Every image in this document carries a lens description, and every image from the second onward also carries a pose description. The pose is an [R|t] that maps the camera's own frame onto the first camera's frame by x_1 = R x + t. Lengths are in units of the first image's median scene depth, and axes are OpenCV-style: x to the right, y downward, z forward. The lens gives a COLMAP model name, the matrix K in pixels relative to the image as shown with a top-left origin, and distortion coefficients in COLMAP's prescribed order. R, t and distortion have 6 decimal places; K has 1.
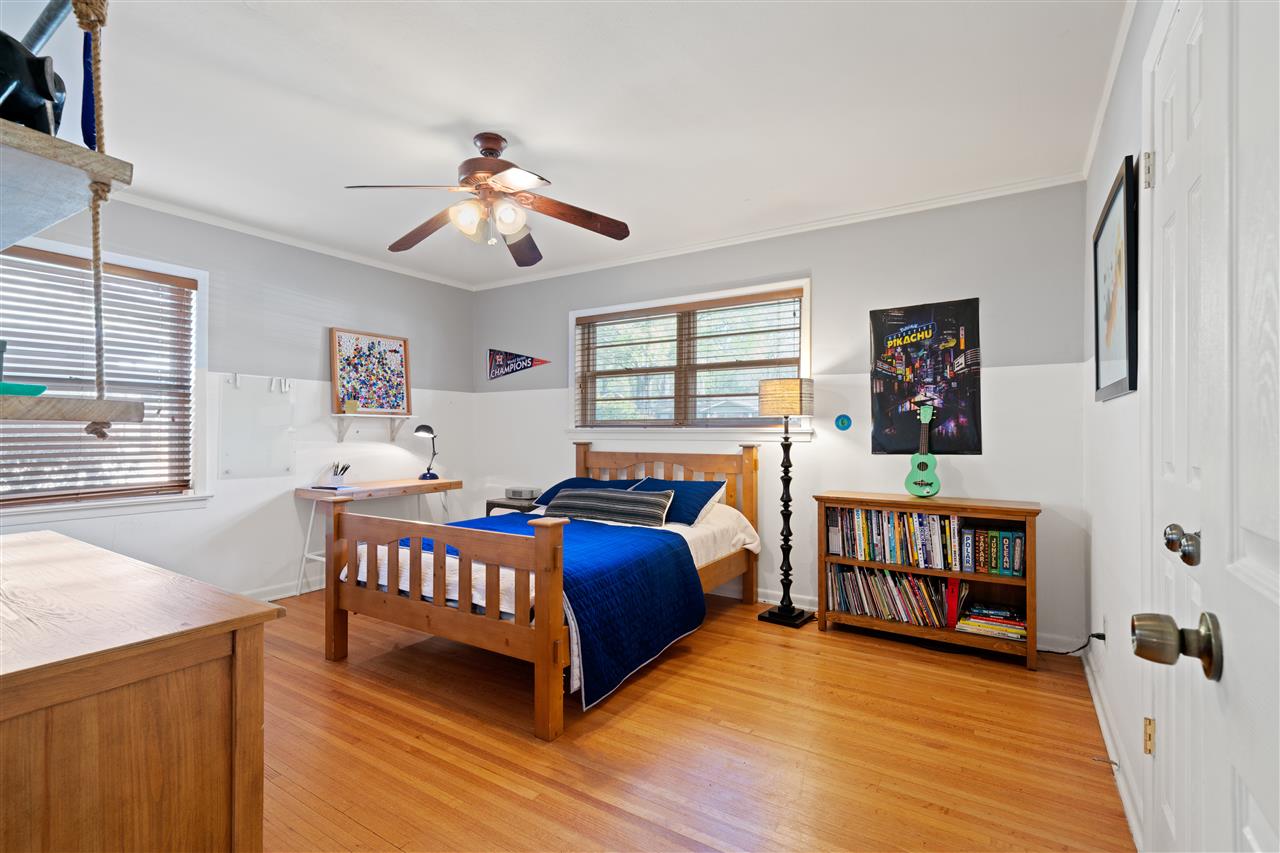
lens RADIAL K [[589.6, 0, 640.0], [0, 589.6, 426.5], [0, 0, 1]] dist [-0.000014, -0.000006]
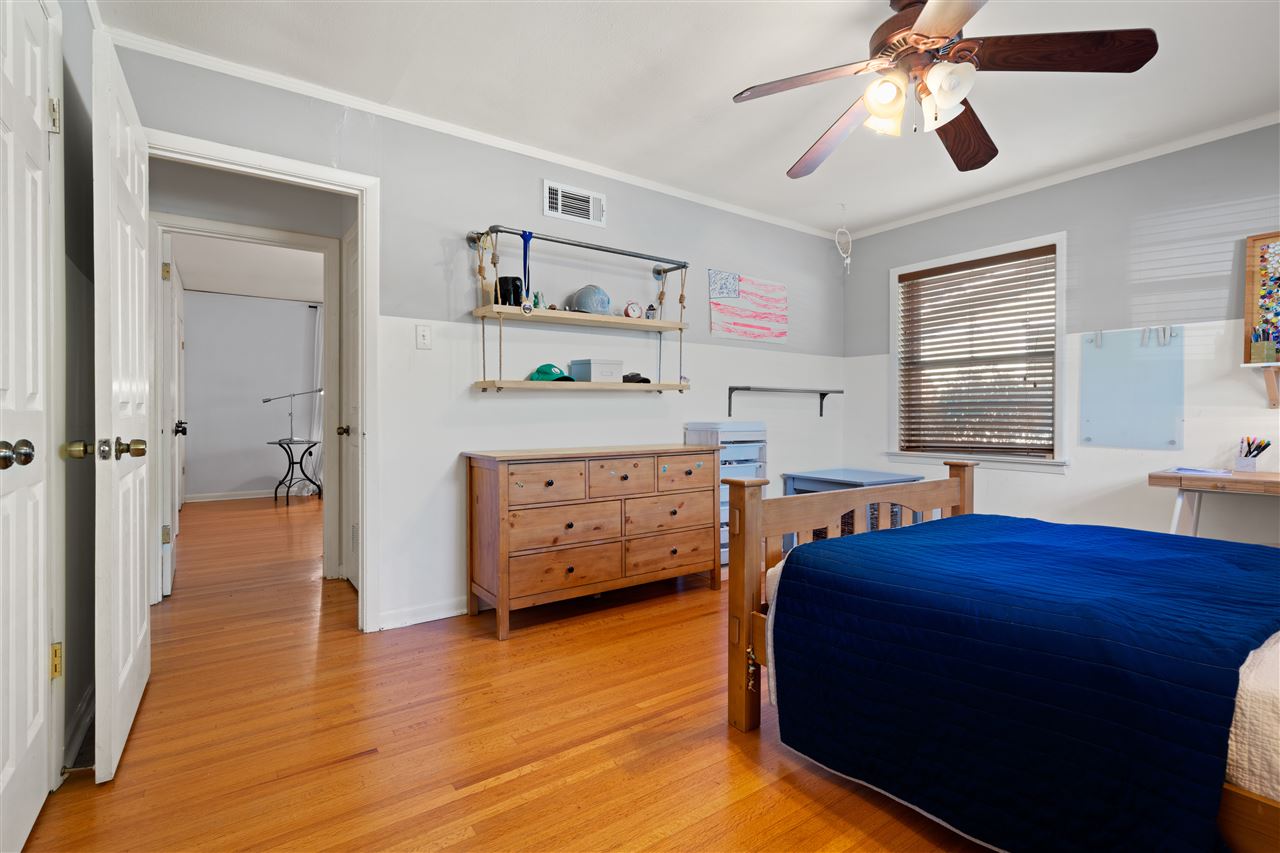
lens RADIAL K [[591.2, 0, 641.3], [0, 591.2, 413.9], [0, 0, 1]] dist [0.001276, 0.000283]
pose [[-0.372700, -0.001652, -0.927951, 0.436334], [0.008024, 0.999955, -0.005003, 0.037862], [0.927917, -0.009310, -0.372670, 0.719369]]
